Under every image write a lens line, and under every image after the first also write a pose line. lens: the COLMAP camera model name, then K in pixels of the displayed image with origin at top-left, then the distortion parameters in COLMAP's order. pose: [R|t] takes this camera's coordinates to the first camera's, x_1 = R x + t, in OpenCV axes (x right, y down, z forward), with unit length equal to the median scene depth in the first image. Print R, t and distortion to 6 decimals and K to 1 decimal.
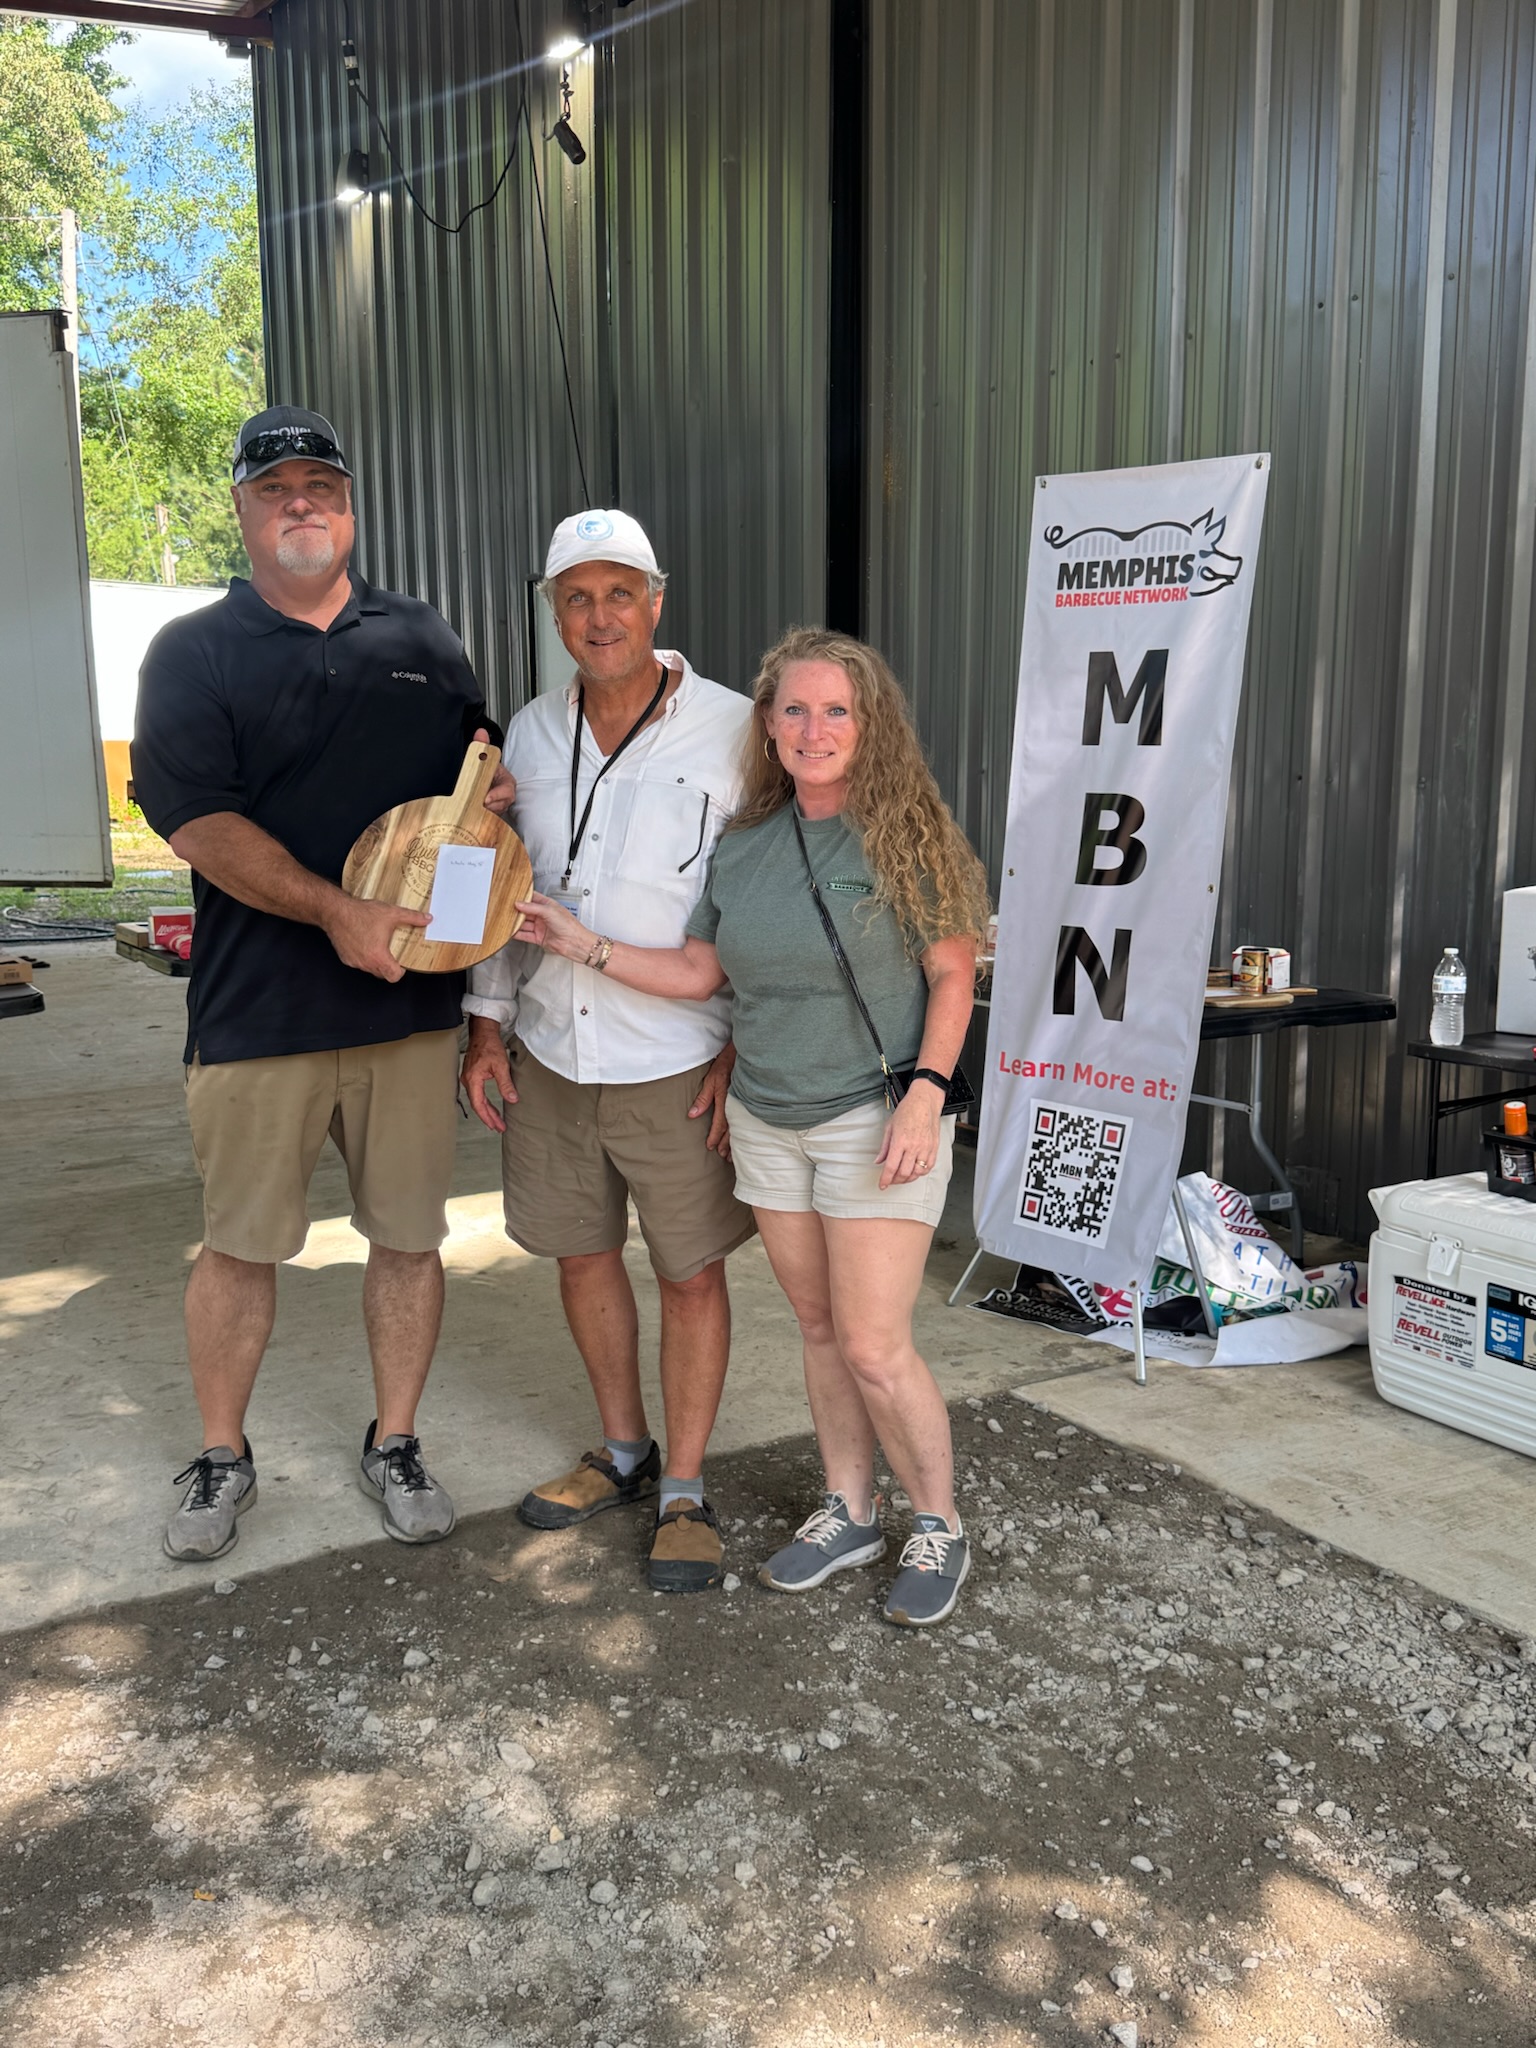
lens RADIAL K [[1869.6, 0, 779.5], [0, 1869.6, 1023.3], [0, 0, 1]] dist [0.147947, -0.328312]
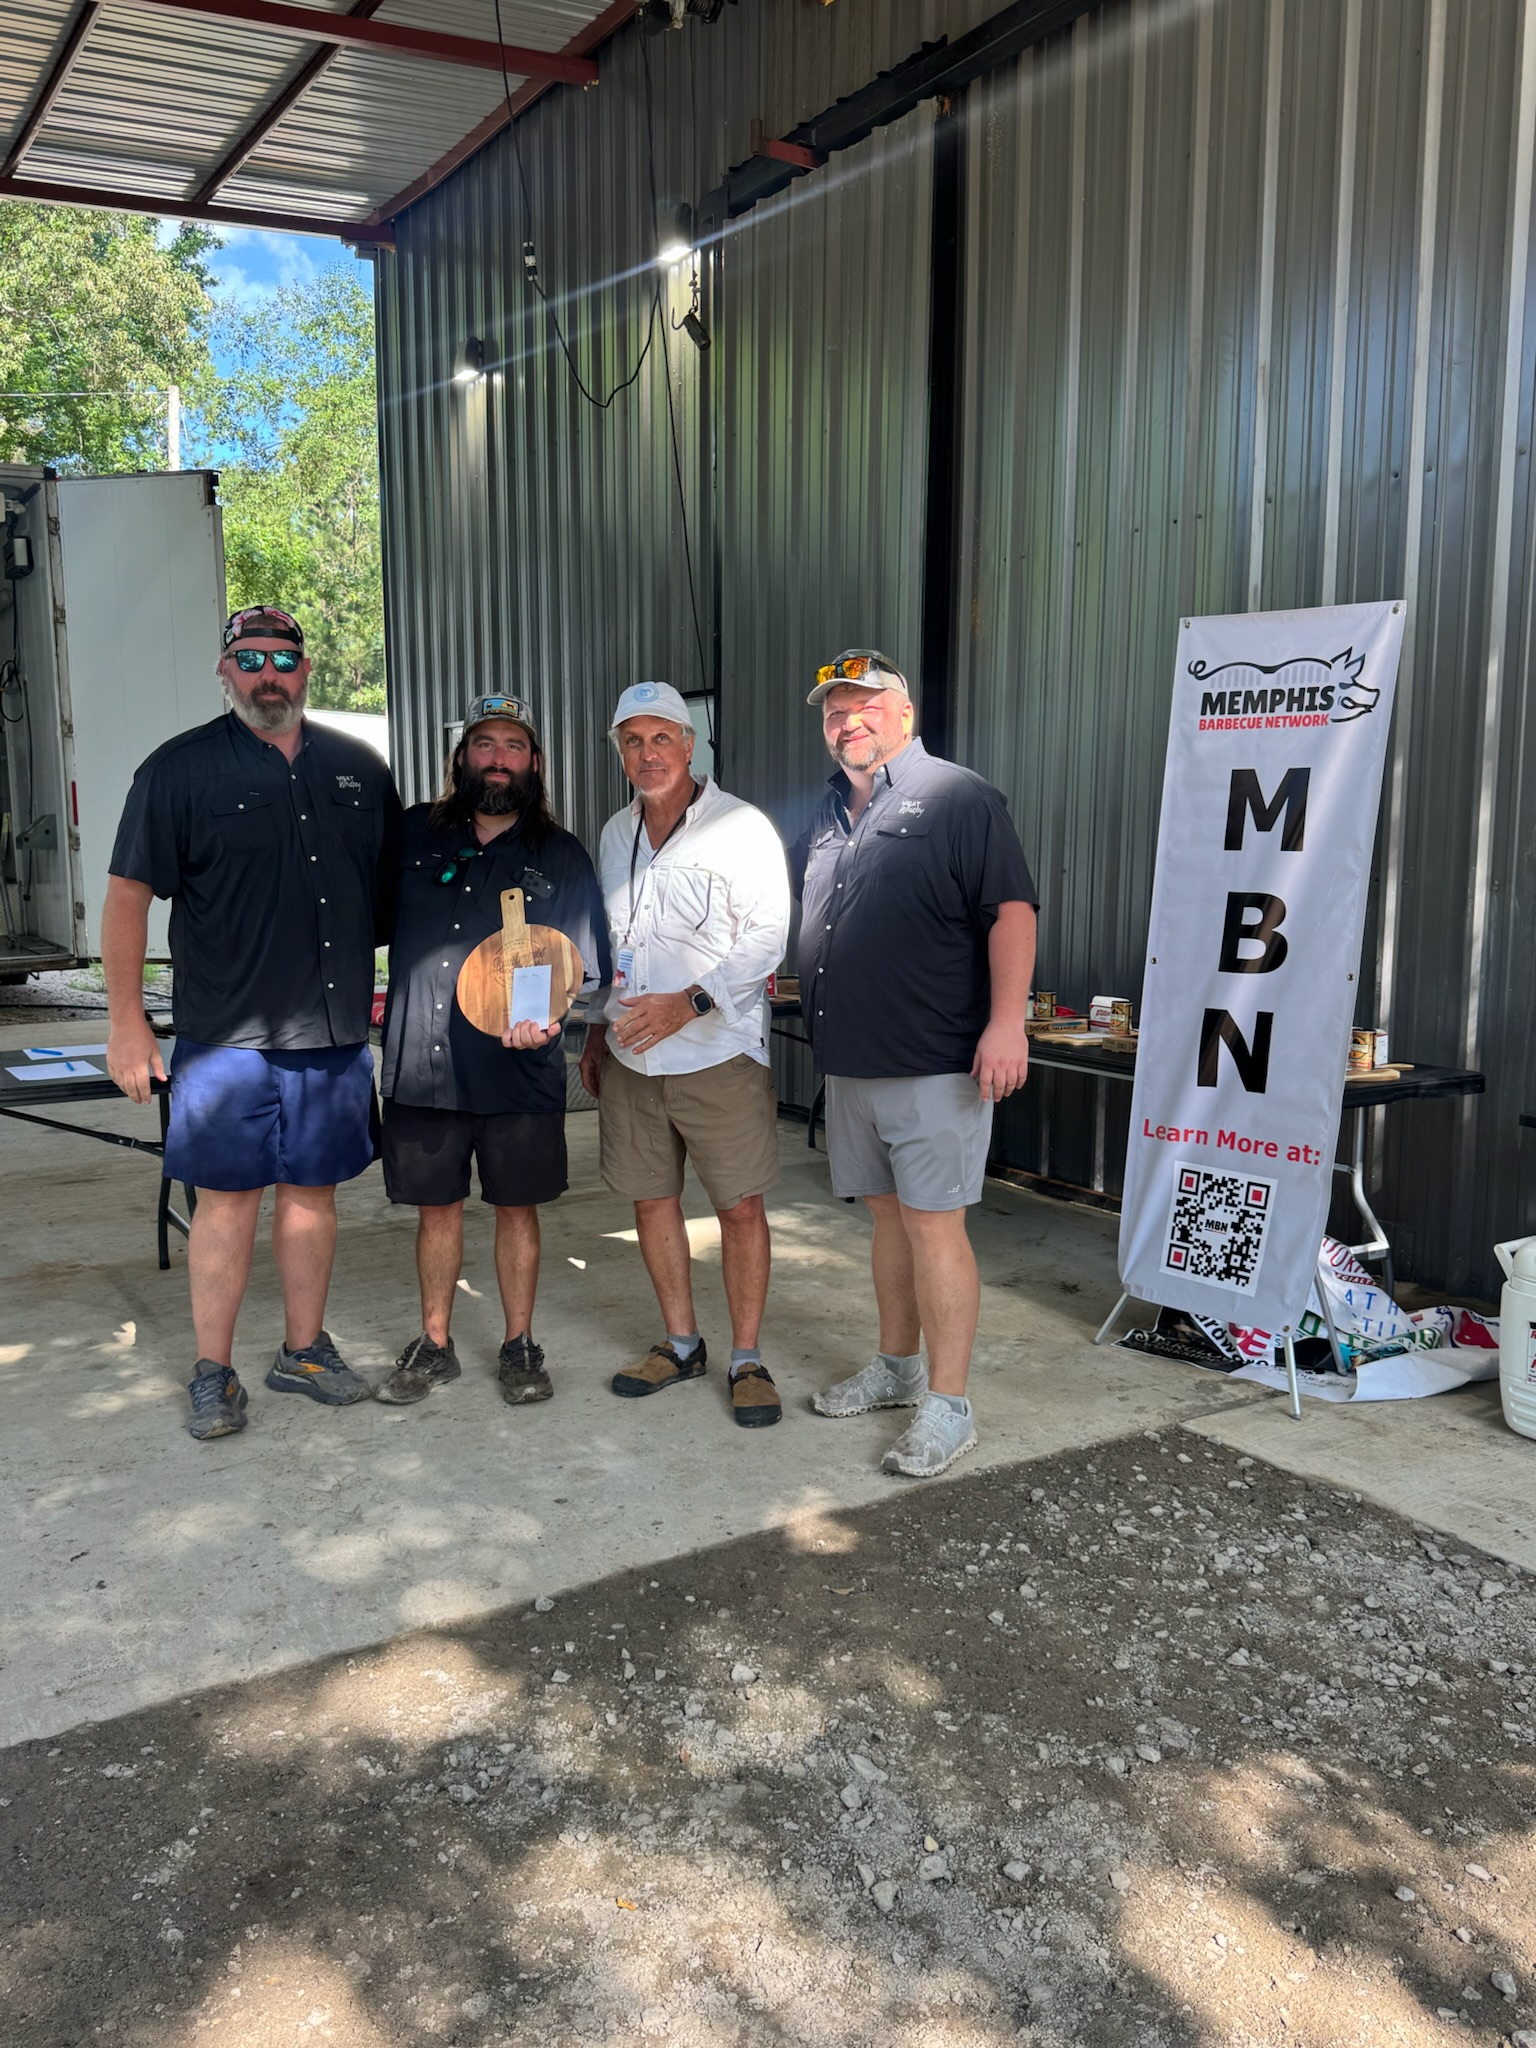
lens RADIAL K [[1617.4, 0, 768.9], [0, 1617.4, 1027.0], [0, 0, 1]] dist [0.051992, -0.102132]
pose [[0.999931, 0.004920, 0.010657, -0.142954], [-0.004561, 0.999430, -0.033435, -0.008011], [-0.010815, 0.033384, 0.999384, 0.029700]]
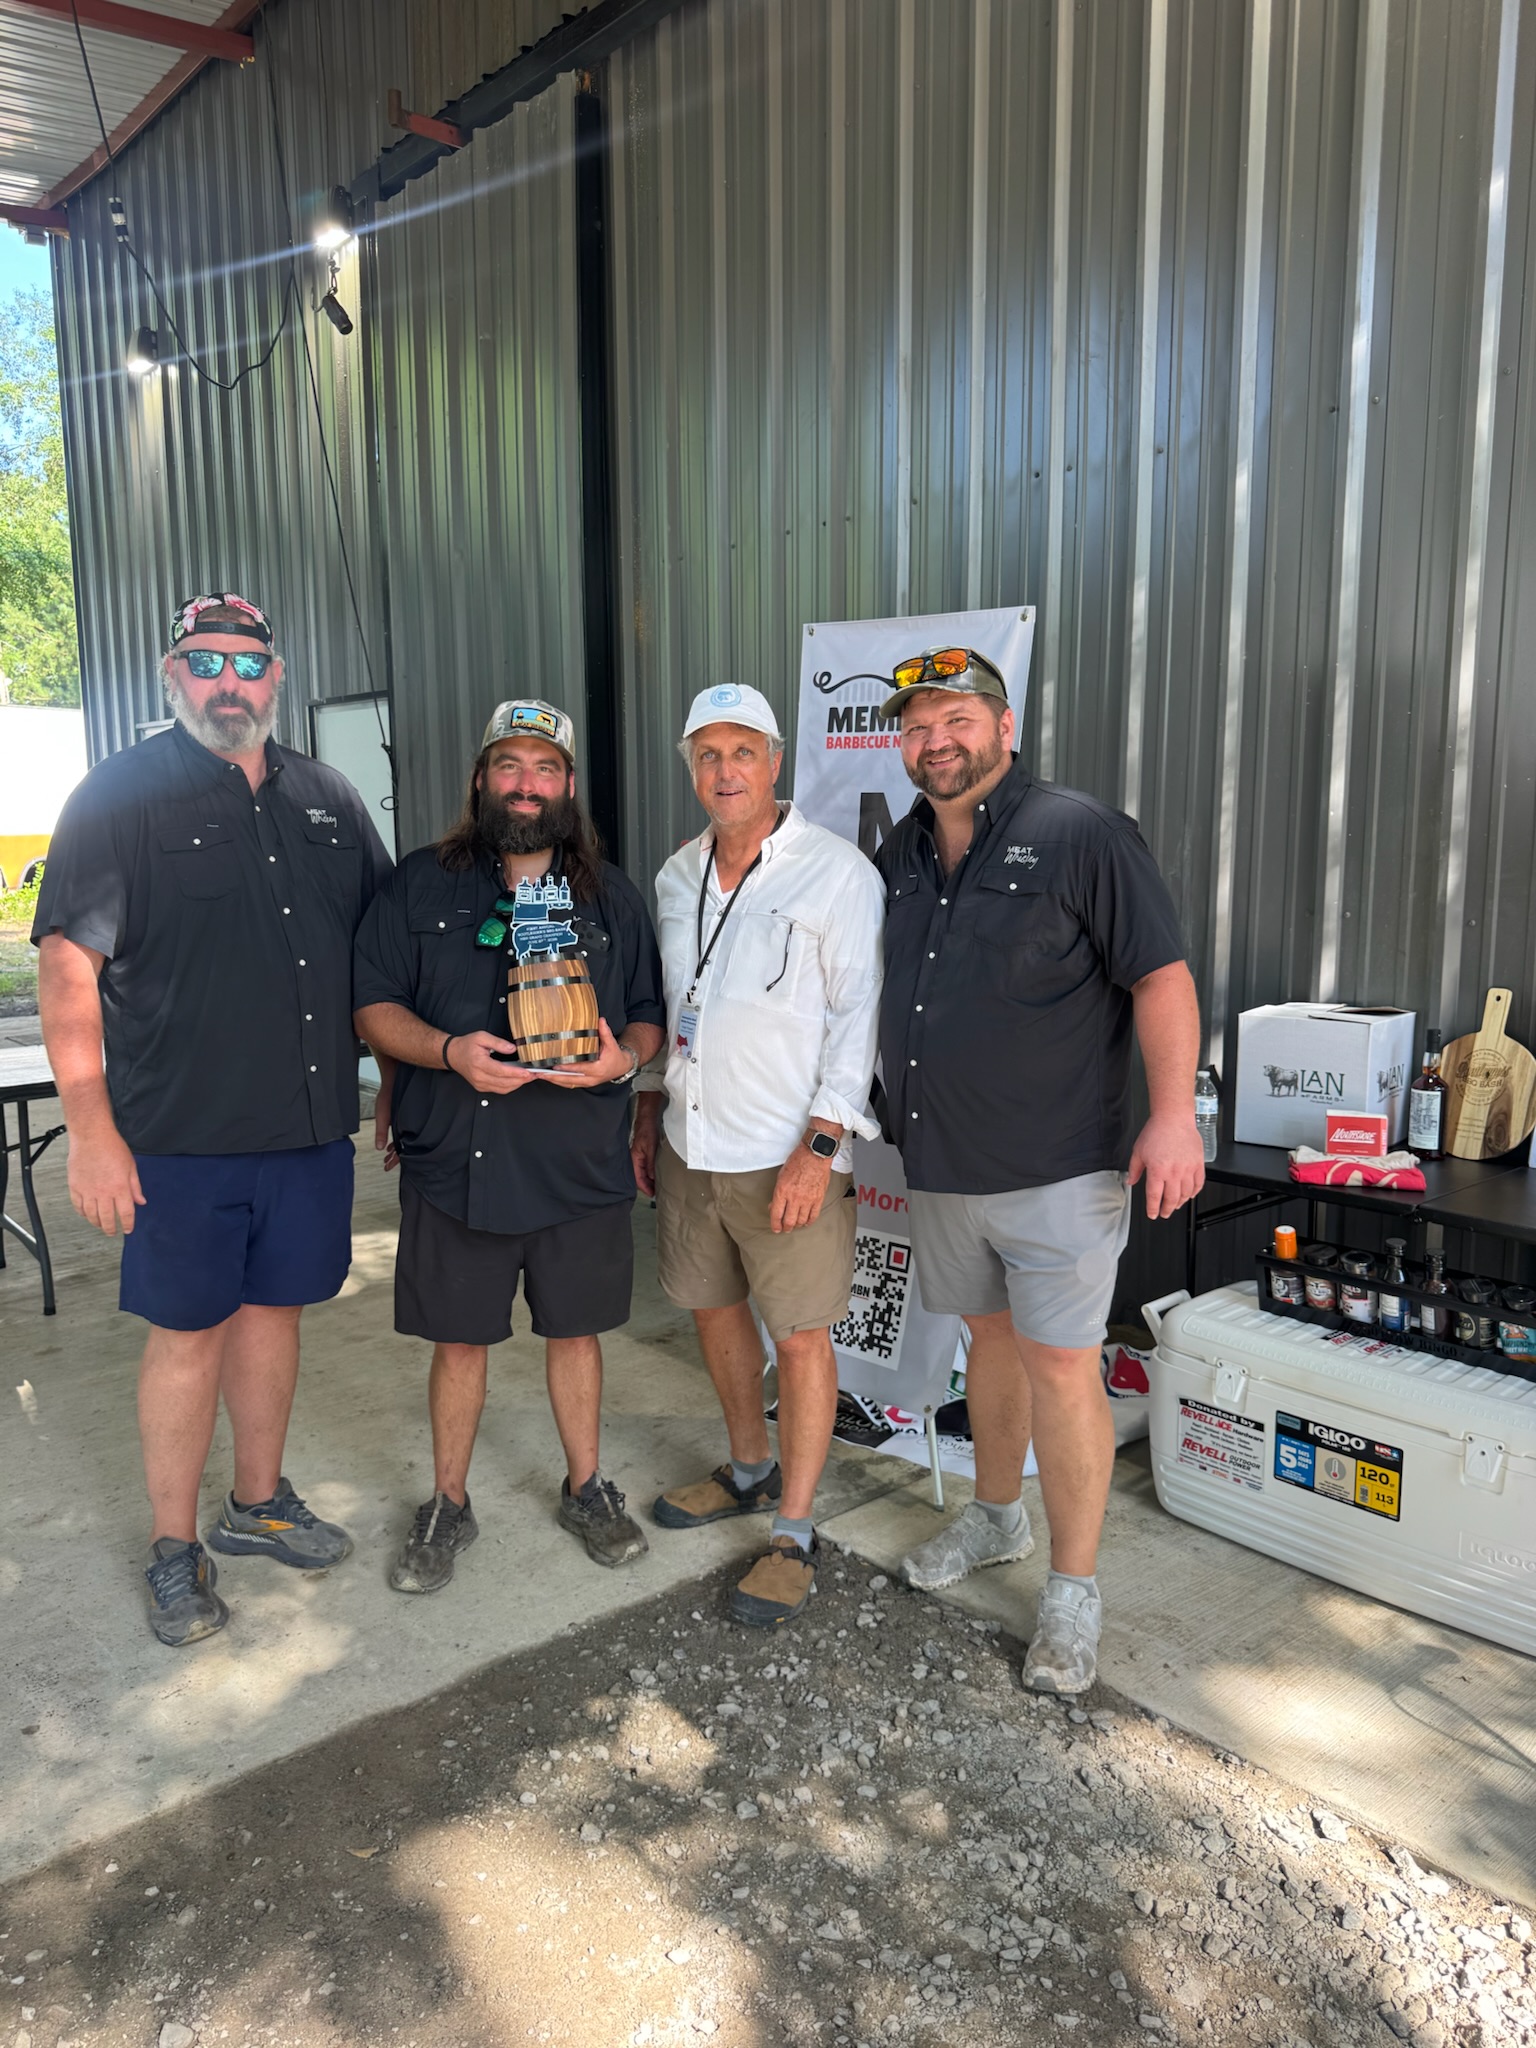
lens RADIAL K [[1461.3, 0, 768.6], [0, 1461.3, 1026.9], [0, 0, 1]] dist [0.020328, -0.037058]
pose [[0.986683, -0.026481, 0.160487, -0.020771], [0.028381, 0.999551, -0.009562, -0.069529], [-0.160161, 0.013989, 0.986992, 0.247010]]
